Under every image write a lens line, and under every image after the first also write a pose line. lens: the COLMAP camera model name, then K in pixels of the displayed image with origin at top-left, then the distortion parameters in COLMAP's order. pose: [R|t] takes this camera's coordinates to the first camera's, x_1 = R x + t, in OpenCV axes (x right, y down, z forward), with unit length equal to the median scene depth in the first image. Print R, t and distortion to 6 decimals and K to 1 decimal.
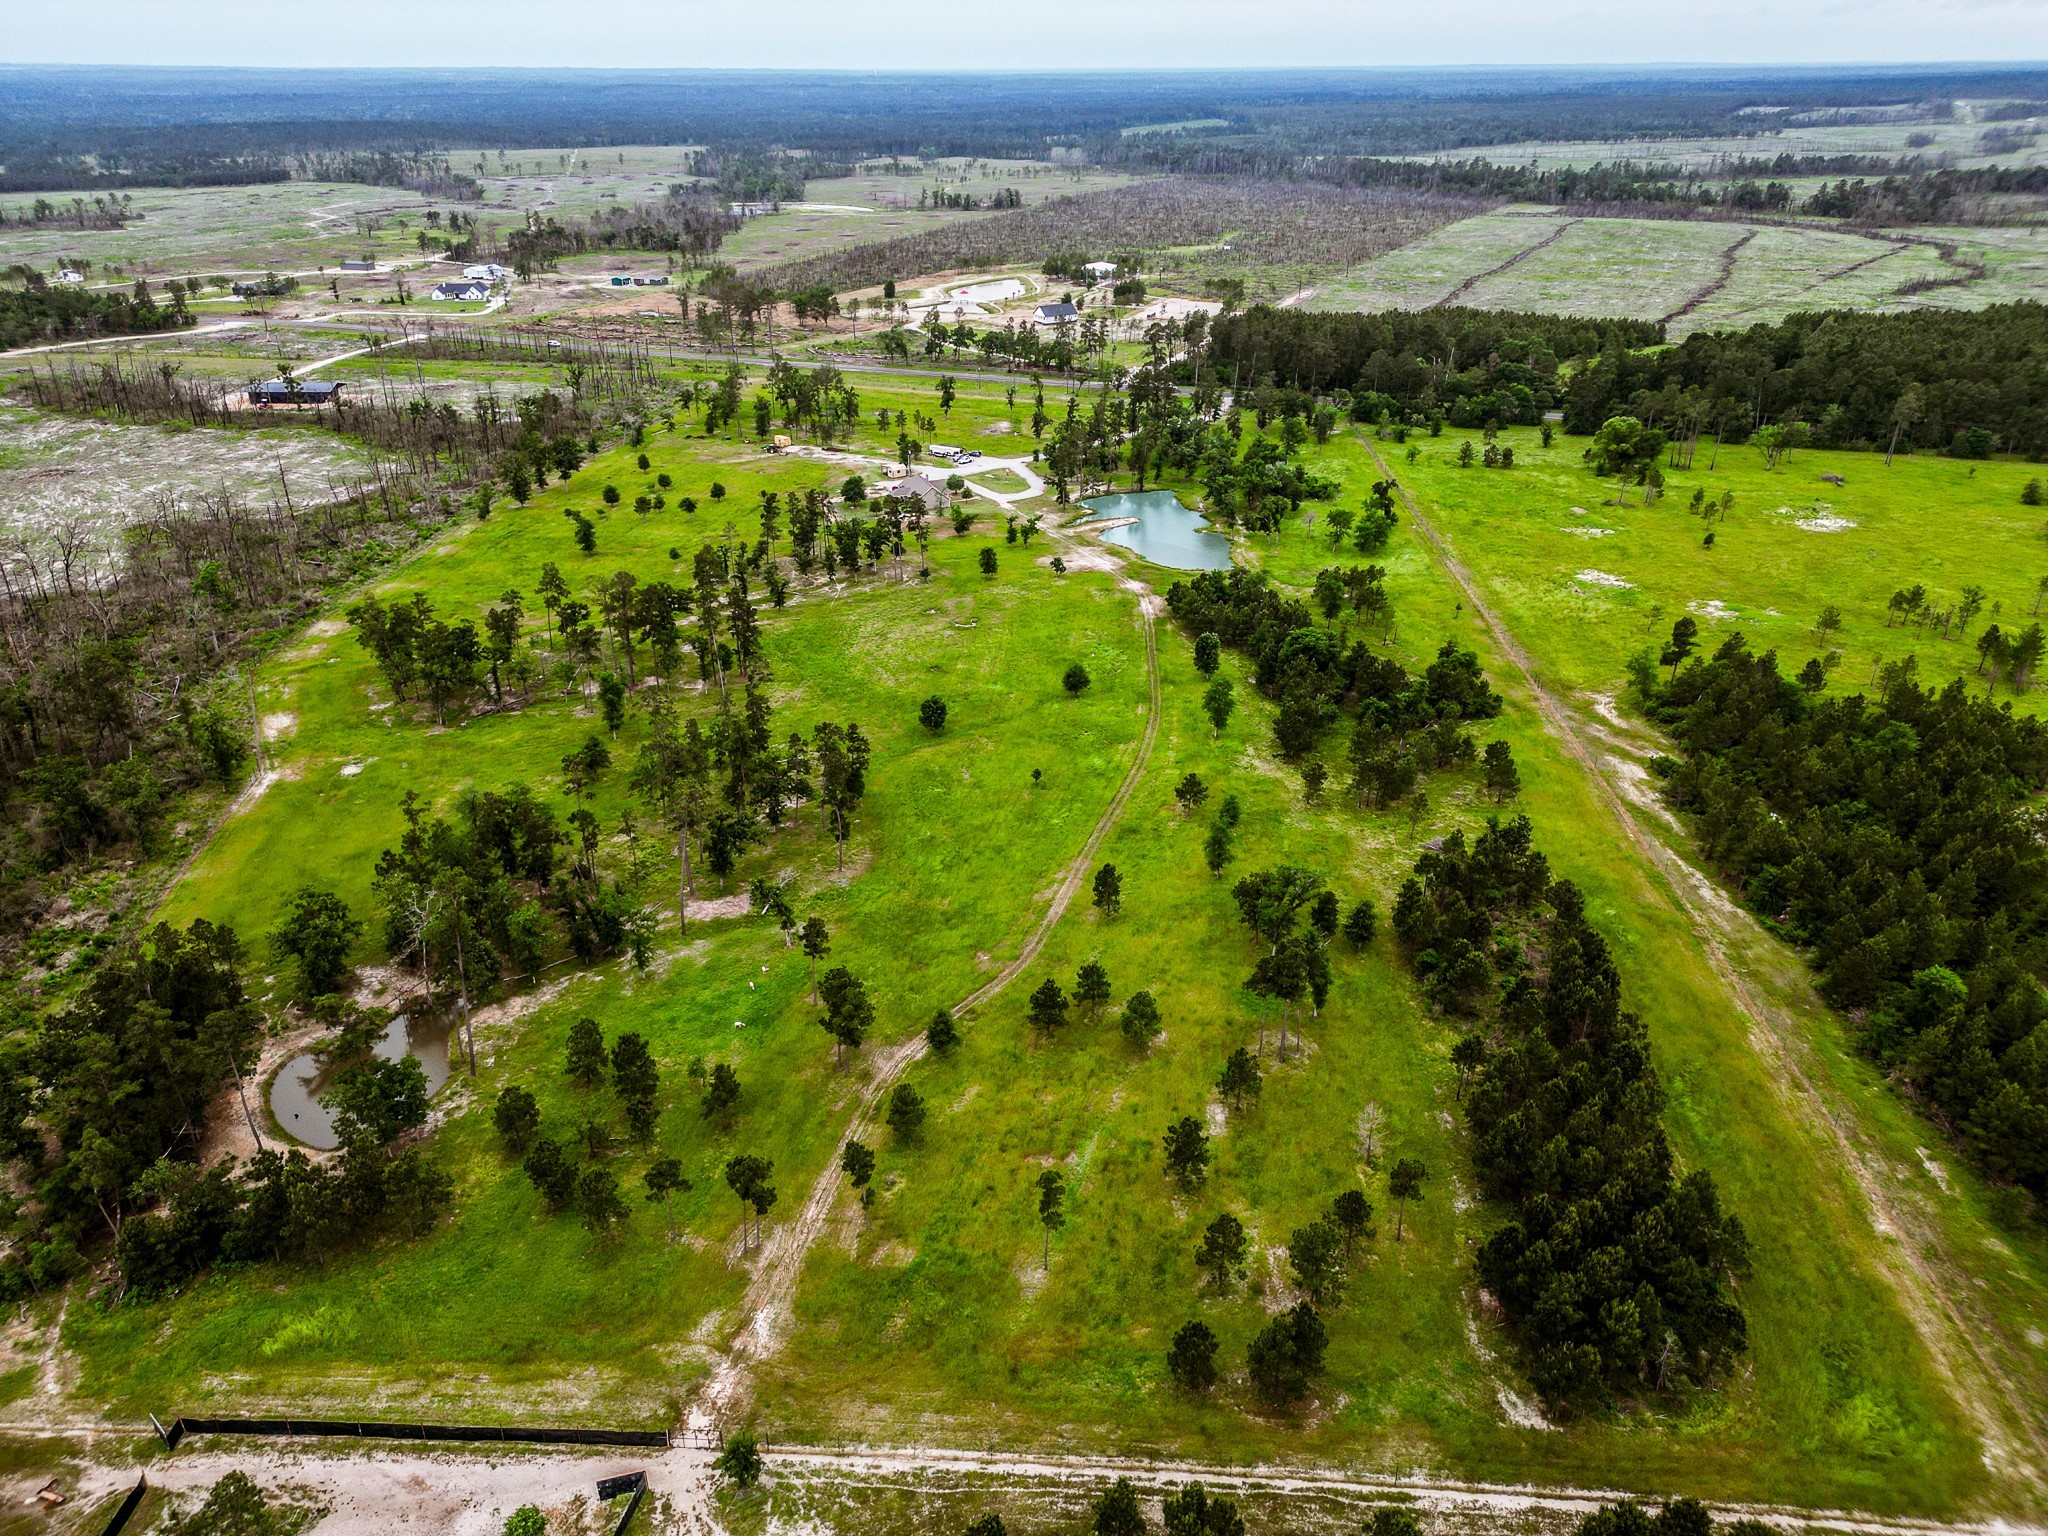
lens RADIAL K [[1444.8, 0, 1023.6], [0, 1444.8, 770.3], [0, 0, 1]] dist [0.049603, -0.035727]
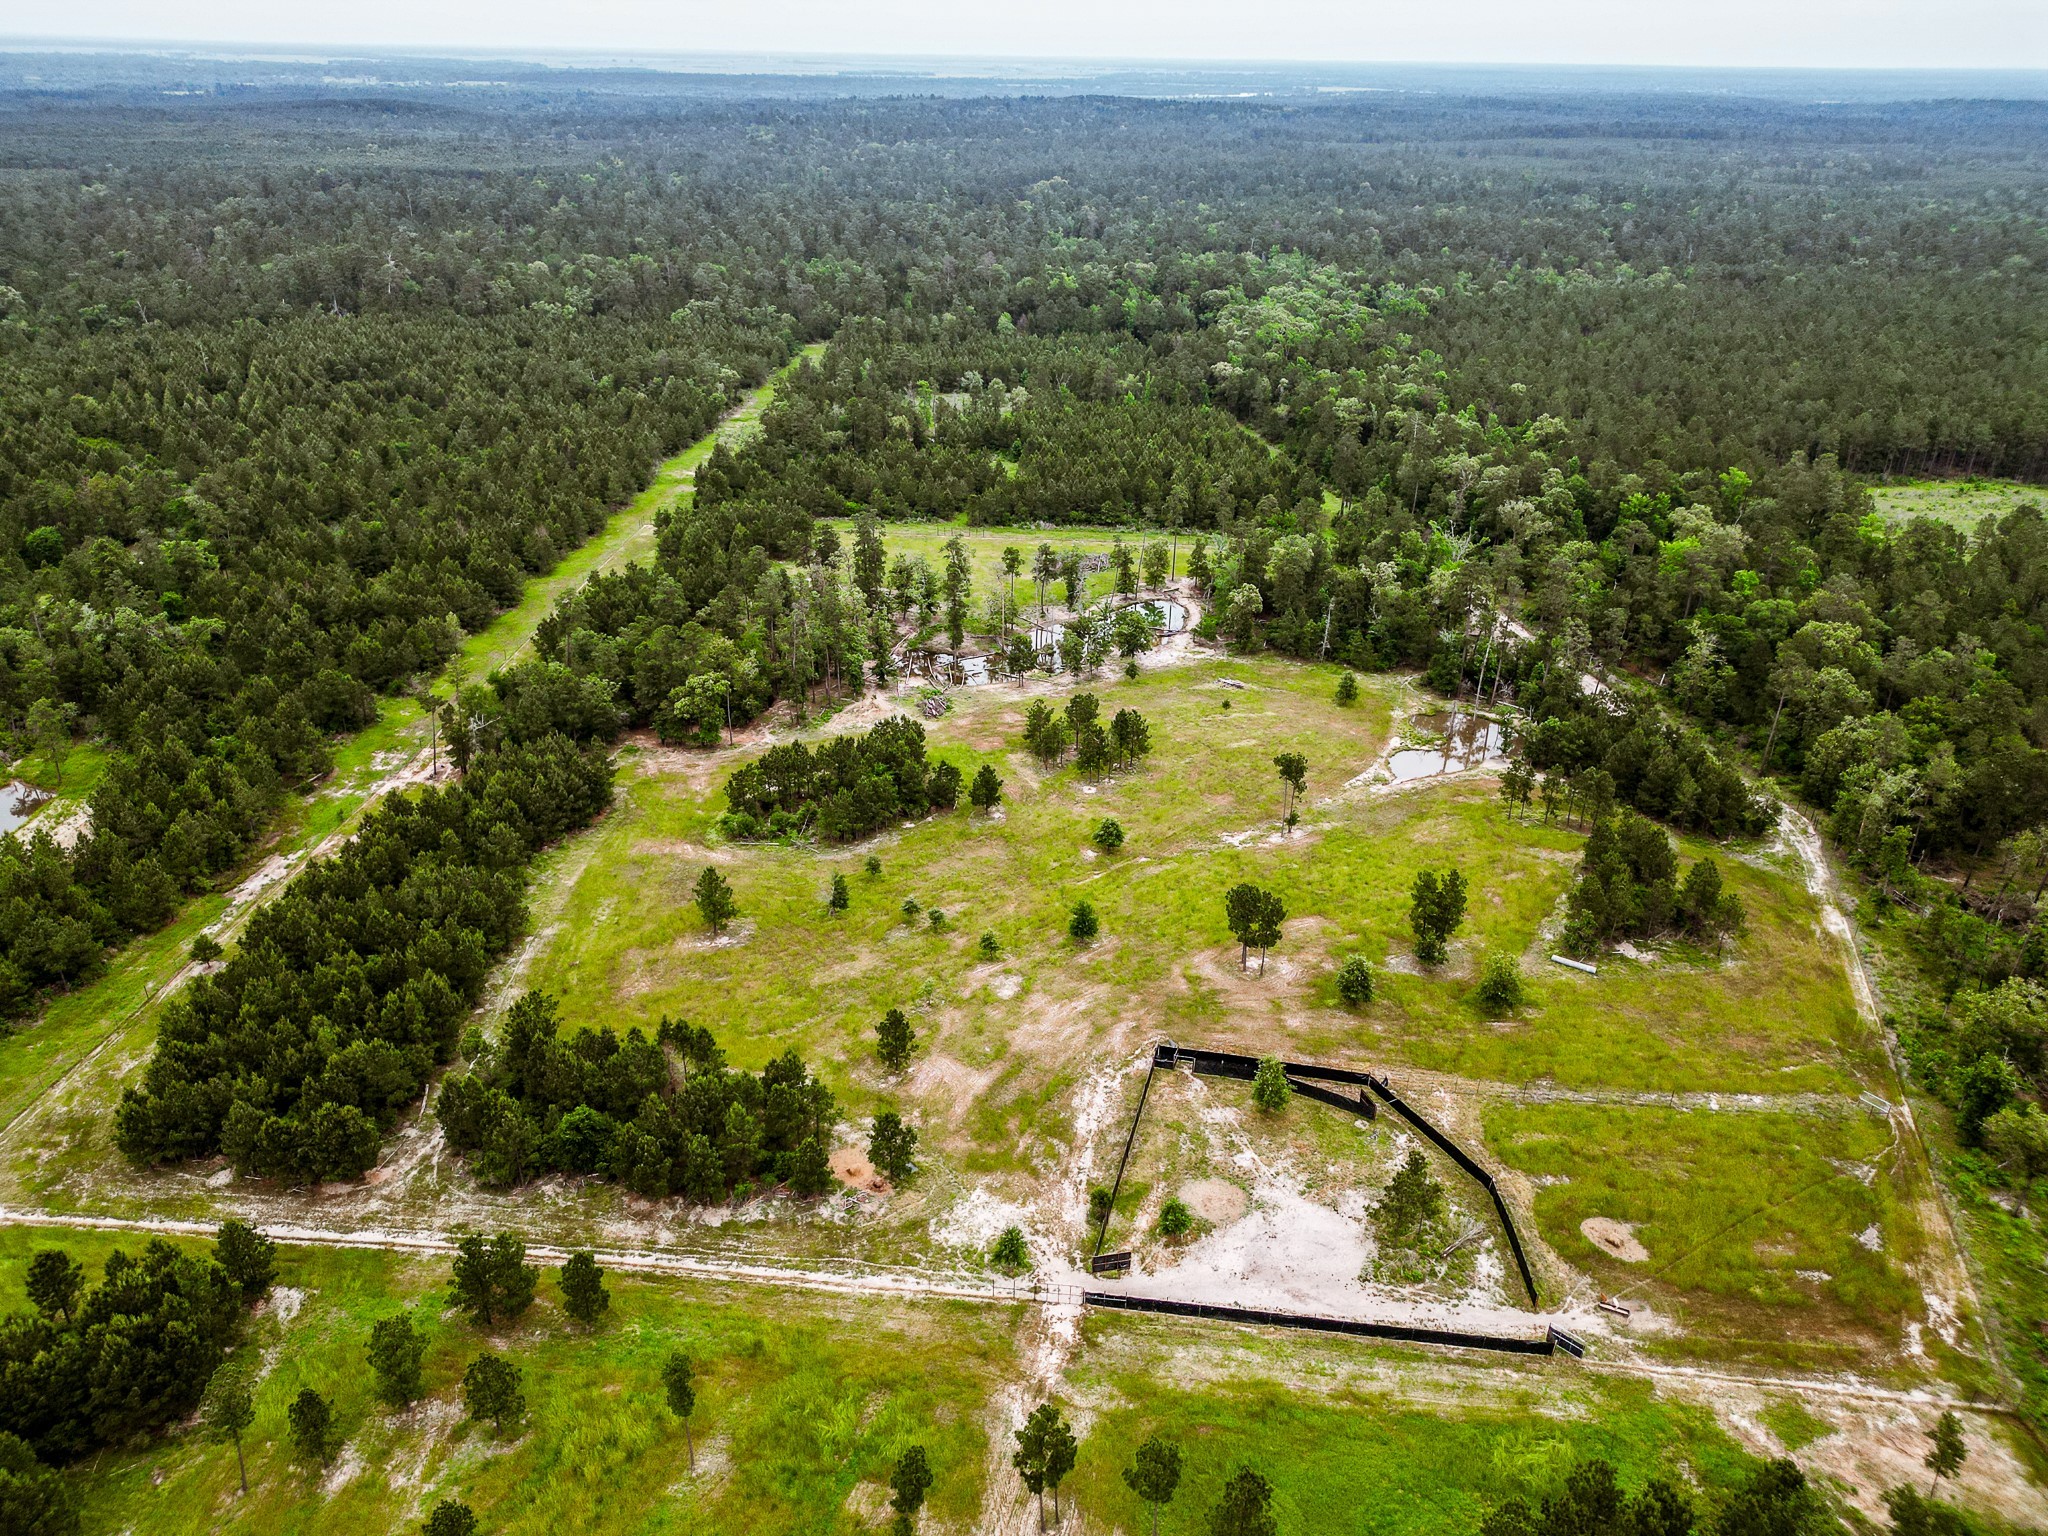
lens RADIAL K [[1444.8, 0, 1024.1], [0, 1444.8, 770.3], [0, 0, 1]] dist [0.049603, -0.035727]
pose [[-0.999719, -0.021717, 0.009537, -0.202672], [-0.005690, 0.609946, 0.792423, -0.663450], [-0.023026, 0.792145, -0.609898, 1.373925]]
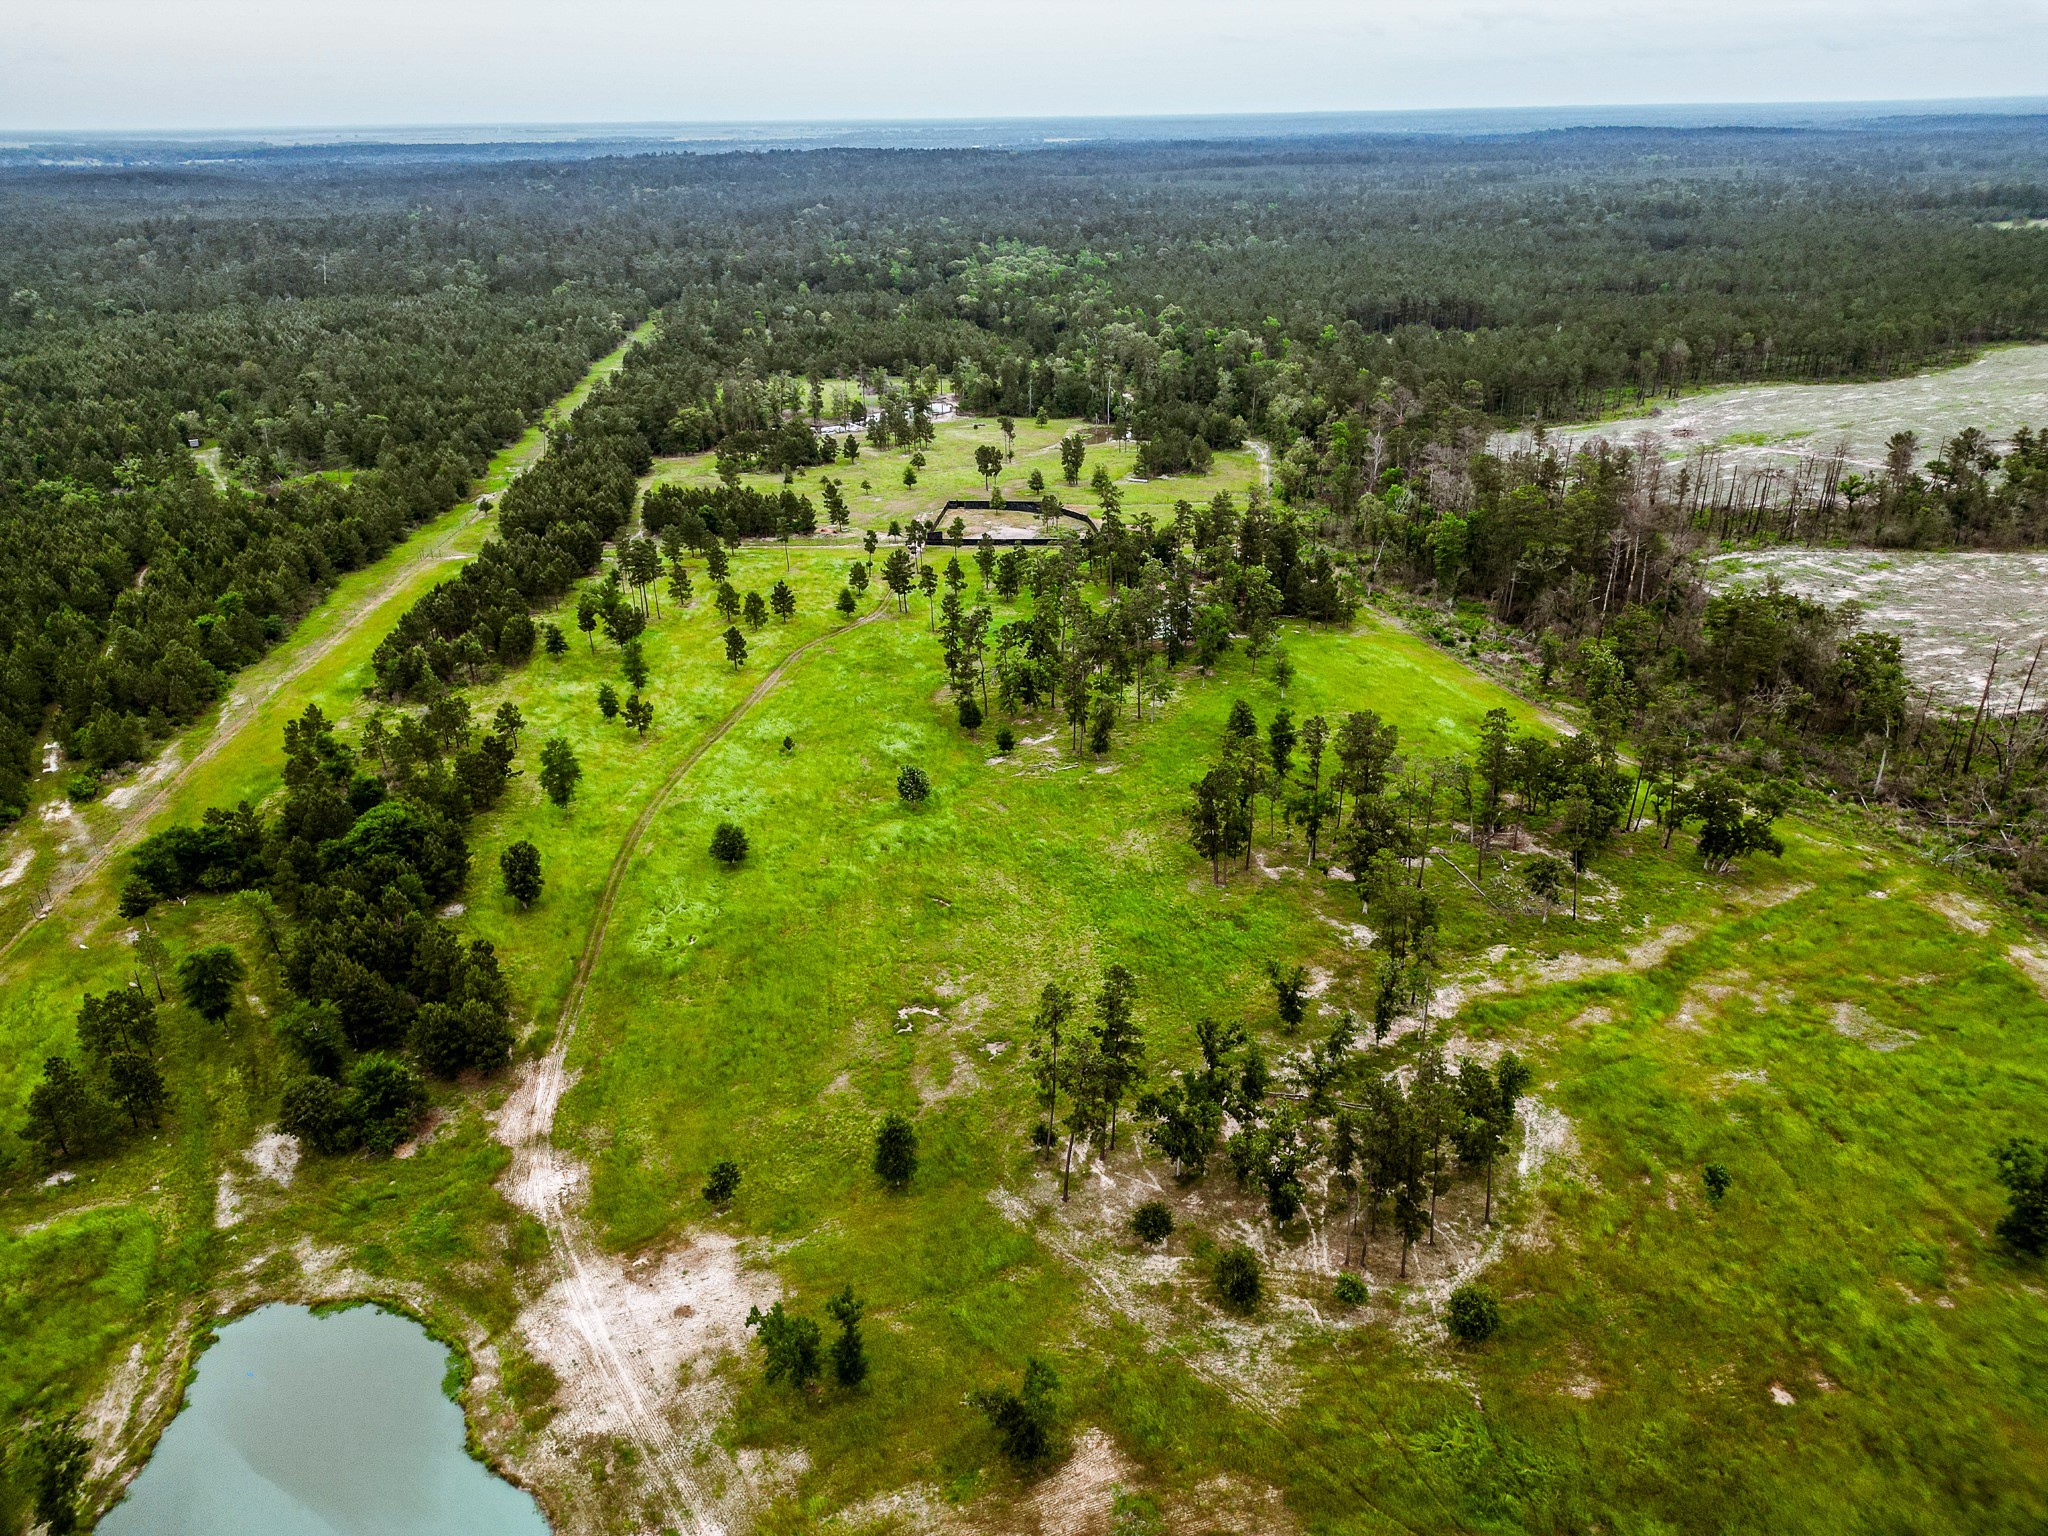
lens RADIAL K [[1444.8, 0, 1023.5], [0, 1444.8, 772.0], [0, 0, 1]] dist [0.049603, -0.035727]
pose [[-0.989071, 0.073665, -0.127718, -0.043758], [-0.051600, 0.638509, 0.767882, -1.417853], [0.138115, 0.766081, -0.627730, 3.142005]]
